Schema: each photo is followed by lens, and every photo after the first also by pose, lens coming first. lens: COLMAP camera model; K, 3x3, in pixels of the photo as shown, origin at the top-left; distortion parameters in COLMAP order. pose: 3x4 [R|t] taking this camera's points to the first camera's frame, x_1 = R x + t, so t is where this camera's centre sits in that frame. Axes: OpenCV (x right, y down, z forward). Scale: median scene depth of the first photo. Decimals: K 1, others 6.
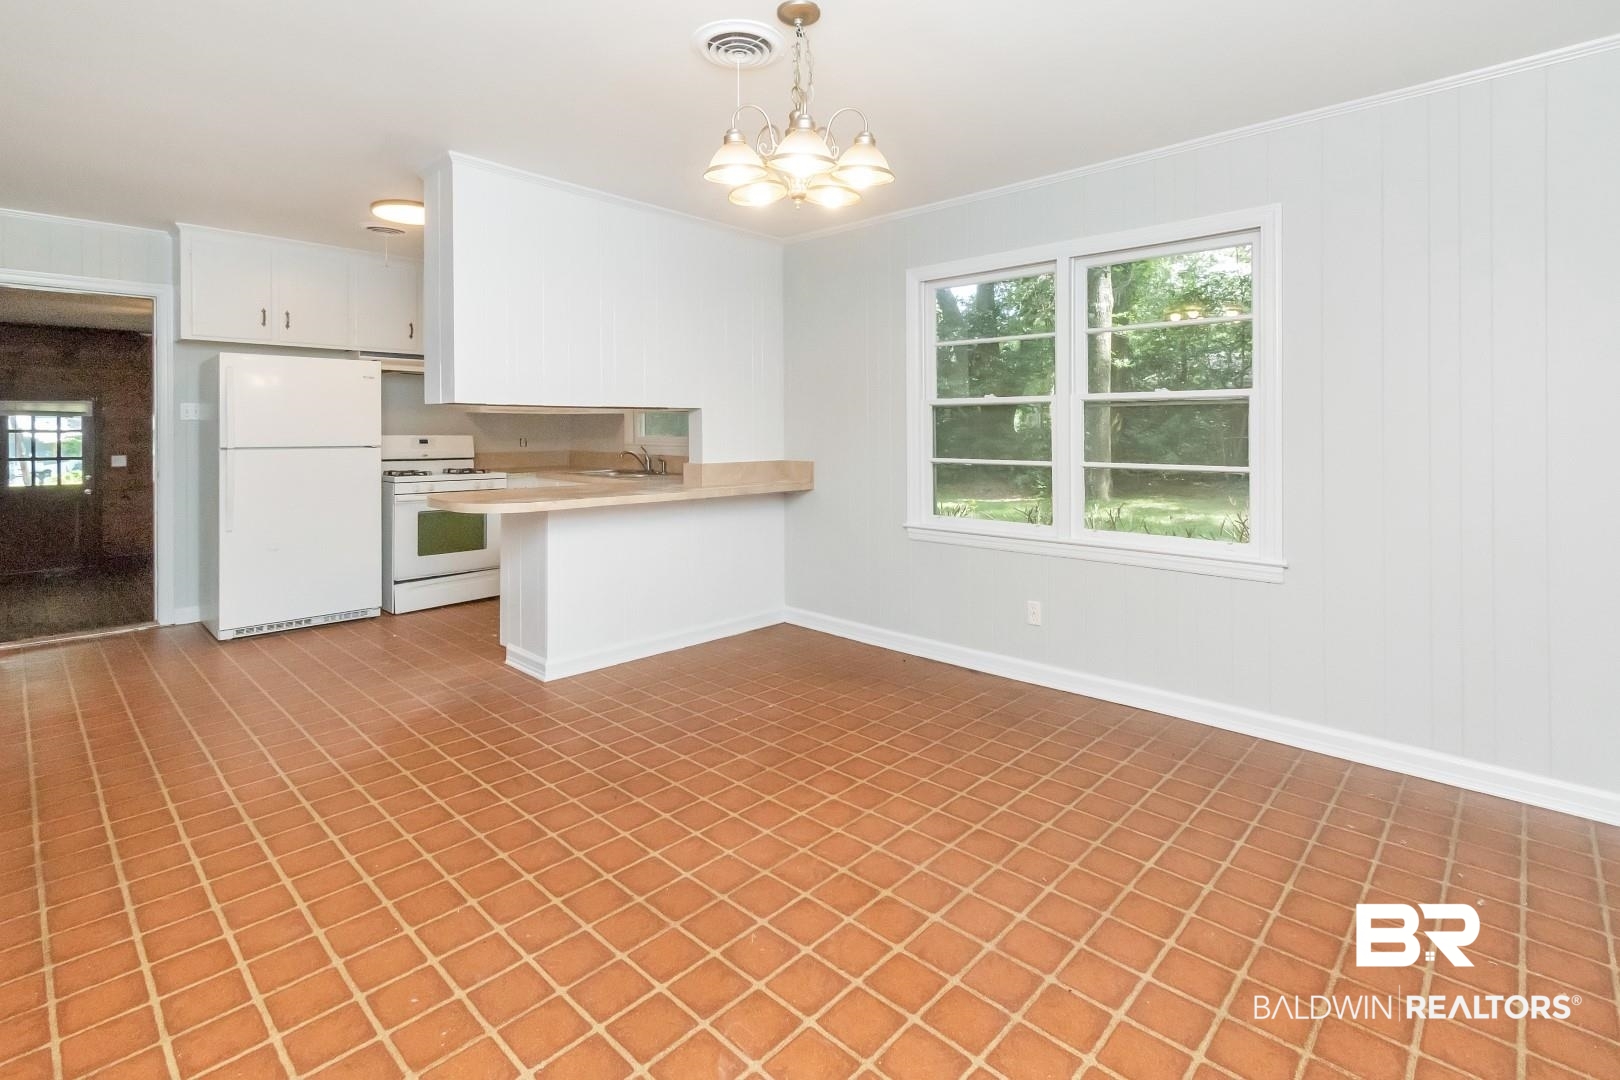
lens RADIAL K [[761.1, 0, 810.5], [0, 761.1, 429.8], [0, 0, 1]] dist [0.002322, -0.000167]
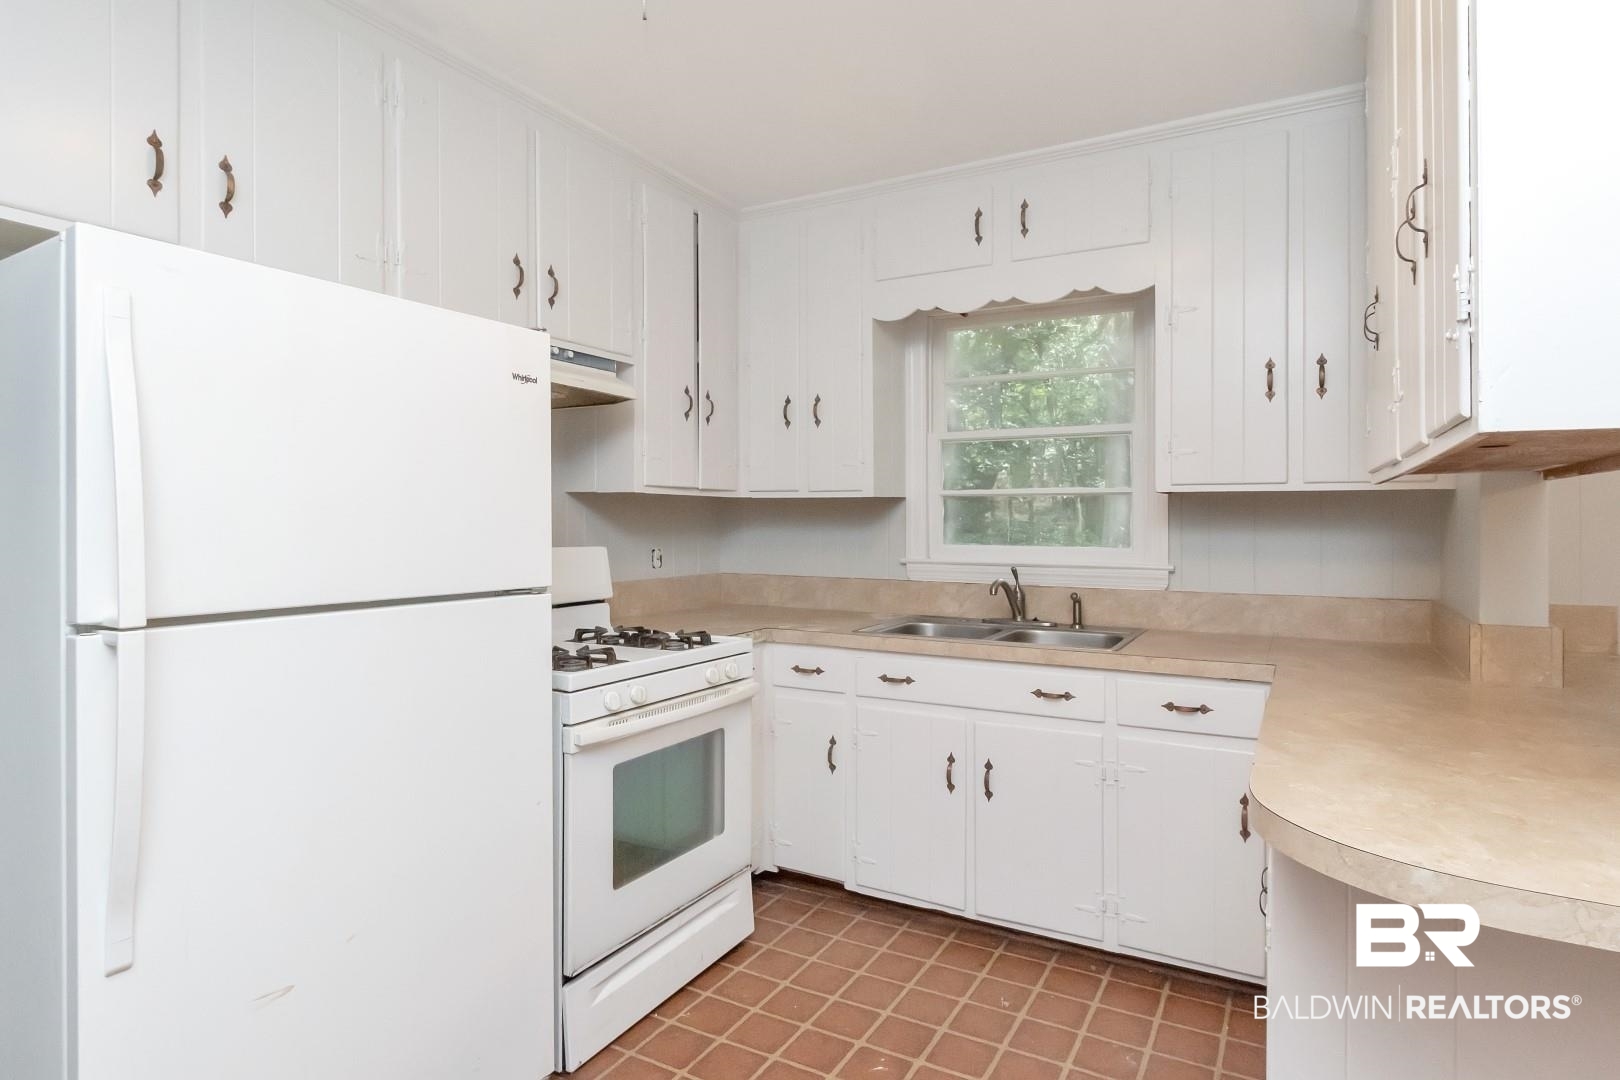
lens RADIAL K [[877.9, 0, 810.9], [0, 877.9, 519.9], [0, 0, 1]] dist [0.002616, -0.001311]
pose [[0.969067, -0.001058, 0.246797, -0.865274], [0.001339, 0.999999, -0.000970, -0.012565], [-0.246796, 0.001271, 0.969067, 0.945658]]
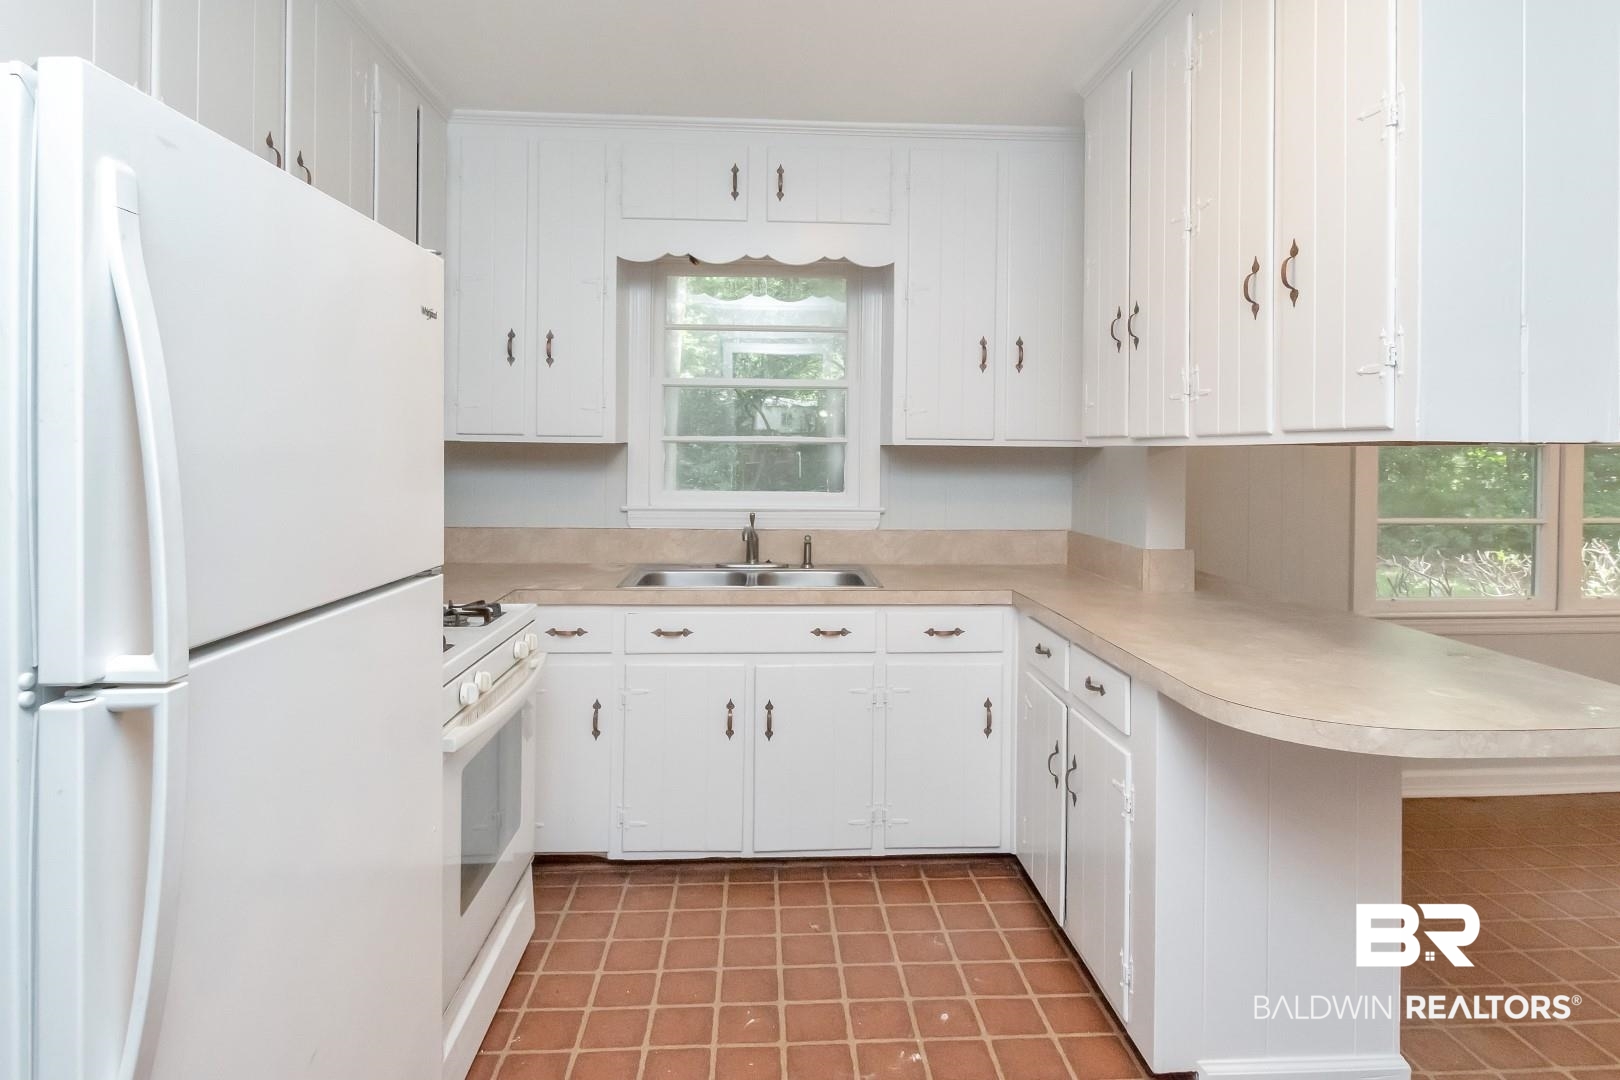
lens RADIAL K [[901.1, 0, 807.9], [0, 901.1, 450.9], [0, 0, 1]] dist [0.005363, -0.000173]
pose [[0.689843, 0.002318, 0.723955, -1.114947], [-0.004877, 0.999987, 0.001445, -0.033980], [-0.723942, -0.004527, 0.689846, 1.070023]]
